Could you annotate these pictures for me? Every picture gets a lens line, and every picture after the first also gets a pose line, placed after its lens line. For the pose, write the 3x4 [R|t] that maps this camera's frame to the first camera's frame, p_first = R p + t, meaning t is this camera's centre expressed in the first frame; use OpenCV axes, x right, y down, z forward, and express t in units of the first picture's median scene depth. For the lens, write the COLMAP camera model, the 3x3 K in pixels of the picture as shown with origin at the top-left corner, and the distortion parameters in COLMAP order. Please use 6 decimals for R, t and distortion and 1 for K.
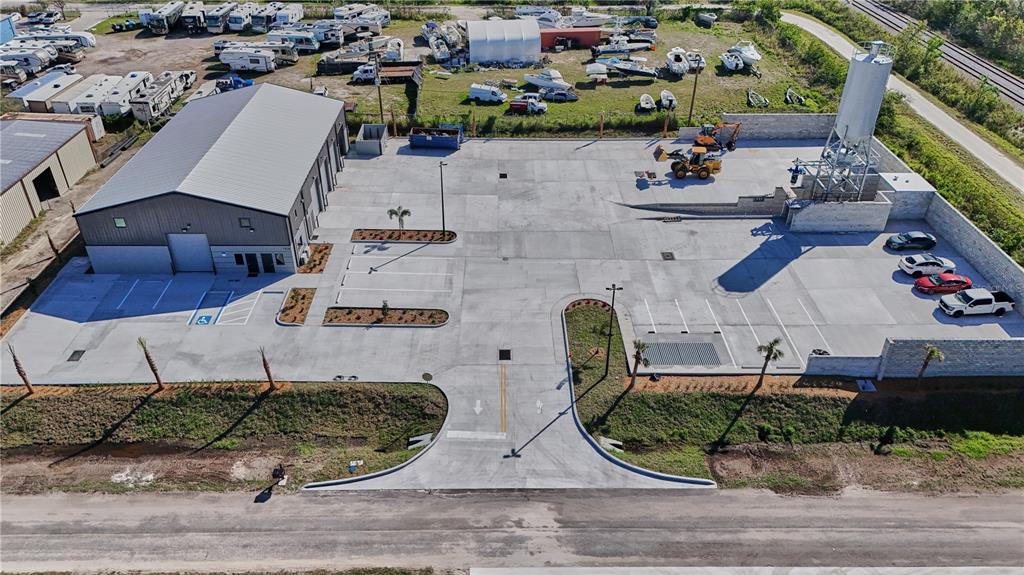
lens RADIAL K [[750.0, 0, 512.0], [0, 750.0, 287.5], [0, 0, 1]] dist [0.084534, -0.092881]
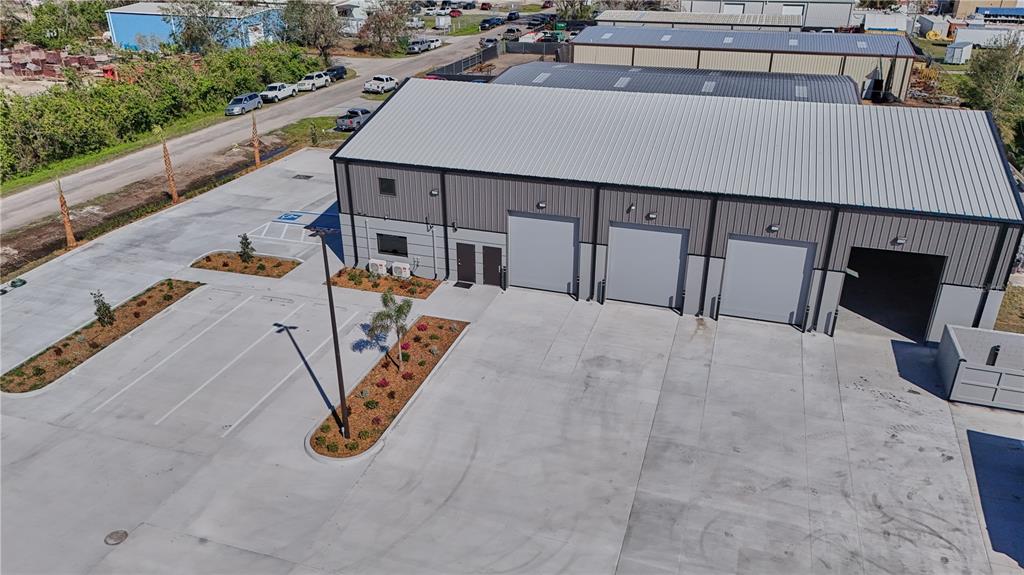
lens RADIAL K [[750.0, 0, 512.0], [0, 750.0, 287.5], [0, 0, 1]] dist [0.084534, -0.092881]
pose [[-0.321909, 0.395284, -0.860305, 0.169365], [-0.514569, 0.689703, 0.509439, -0.356375], [0.794729, 0.606679, -0.018620, 1.096211]]
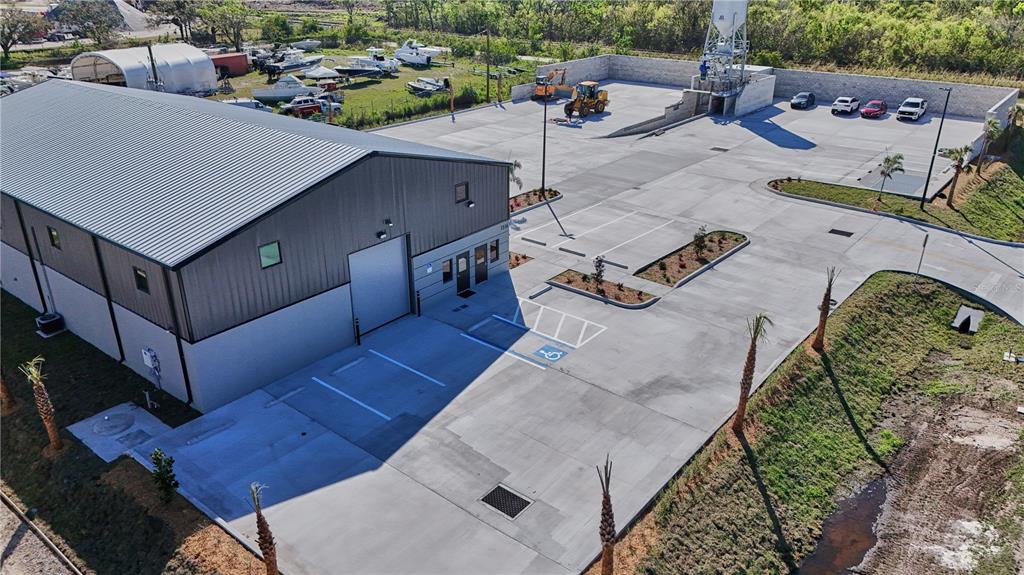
lens RADIAL K [[750.0, 0, 512.0], [0, 750.0, 287.5], [0, 0, 1]] dist [0.084534, -0.092881]
pose [[0.636901, -0.315218, 0.703559, -0.688035], [0.418703, 0.907702, 0.027648, -0.021002], [-0.647337, 0.276973, 0.710099, 0.568931]]
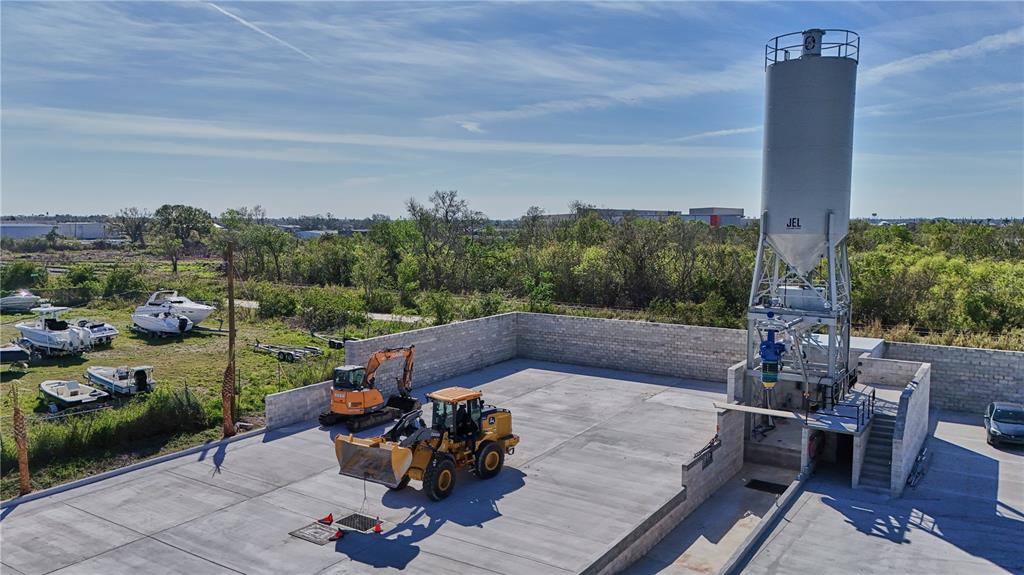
lens RADIAL K [[750.0, 0, 512.0], [0, 750.0, 287.5], [0, 0, 1]] dist [0.084534, -0.092881]
pose [[0.552305, -0.077148, 0.830065, -0.011593], [0.451206, 0.864920, -0.219833, -0.171319], [-0.700980, 0.495945, 0.512509, 0.973108]]
